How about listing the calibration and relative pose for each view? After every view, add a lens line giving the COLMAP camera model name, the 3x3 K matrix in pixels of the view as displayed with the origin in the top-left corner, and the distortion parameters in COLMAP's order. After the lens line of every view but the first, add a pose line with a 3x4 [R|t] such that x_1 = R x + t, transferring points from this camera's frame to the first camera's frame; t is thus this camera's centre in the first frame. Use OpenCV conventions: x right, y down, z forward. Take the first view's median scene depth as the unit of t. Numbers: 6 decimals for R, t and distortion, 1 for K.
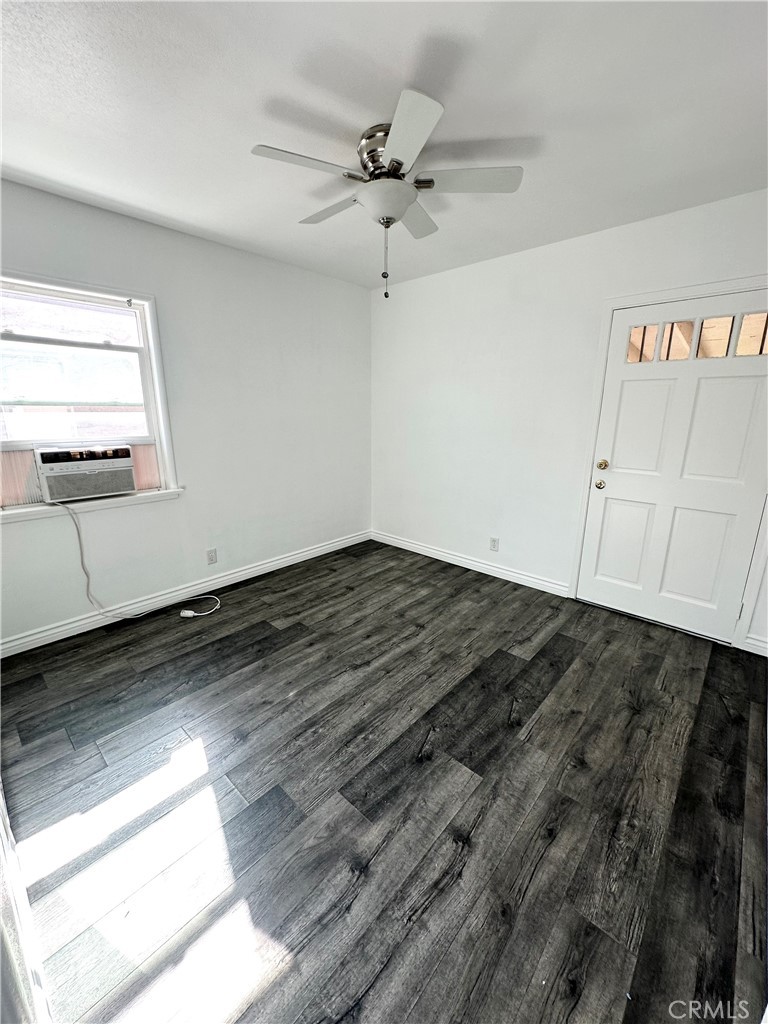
lens RADIAL K [[409.2, 0, 383.0], [0, 409.2, 510.6], [0, 0, 1]] dist [-0.005256, 0.001047]
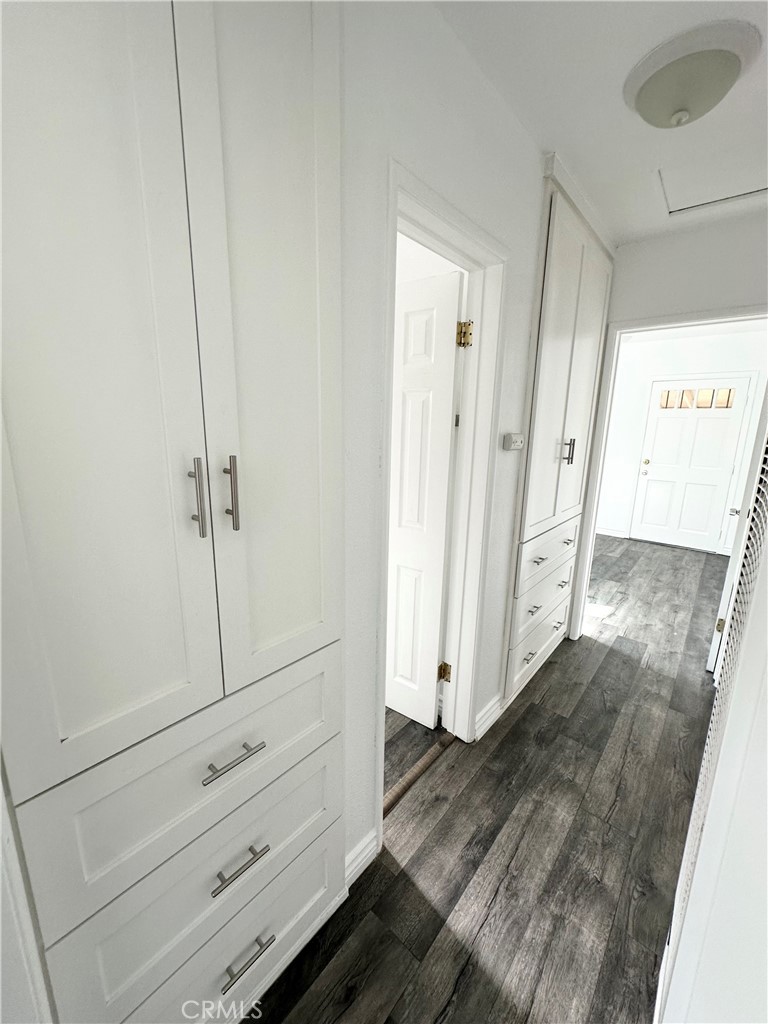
lens RADIAL K [[409.2, 0, 383.0], [0, 409.2, 510.6], [0, 0, 1]] dist [-0.005256, 0.001047]
pose [[0.999137, 0.008999, 0.040540, -0.888074], [-0.007666, 0.999429, -0.032905, 0.216947], [-0.040813, 0.032566, 0.998636, -0.967932]]
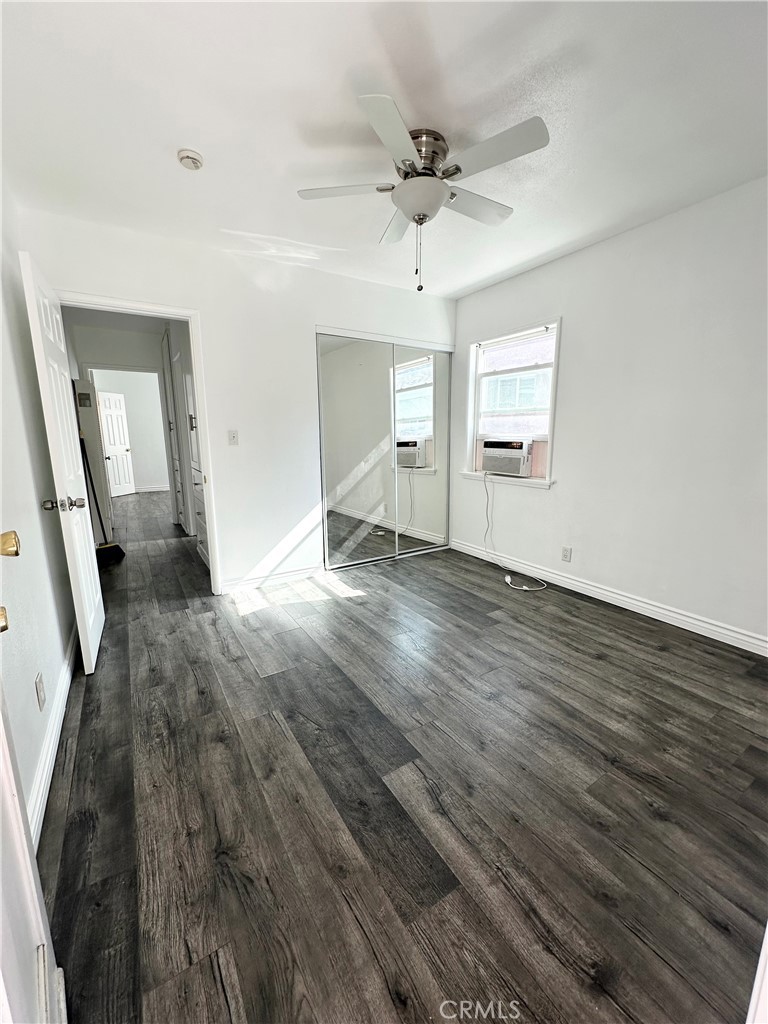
lens RADIAL K [[409.2, 0, 383.0], [0, 409.2, 510.6], [0, 0, 1]] dist [-0.005256, 0.001047]
pose [[-0.263757, 0.176502, -0.948303, 0.893612], [-0.232328, 0.942550, 0.240049, -0.176961], [0.936192, 0.283632, -0.207598, 1.028272]]
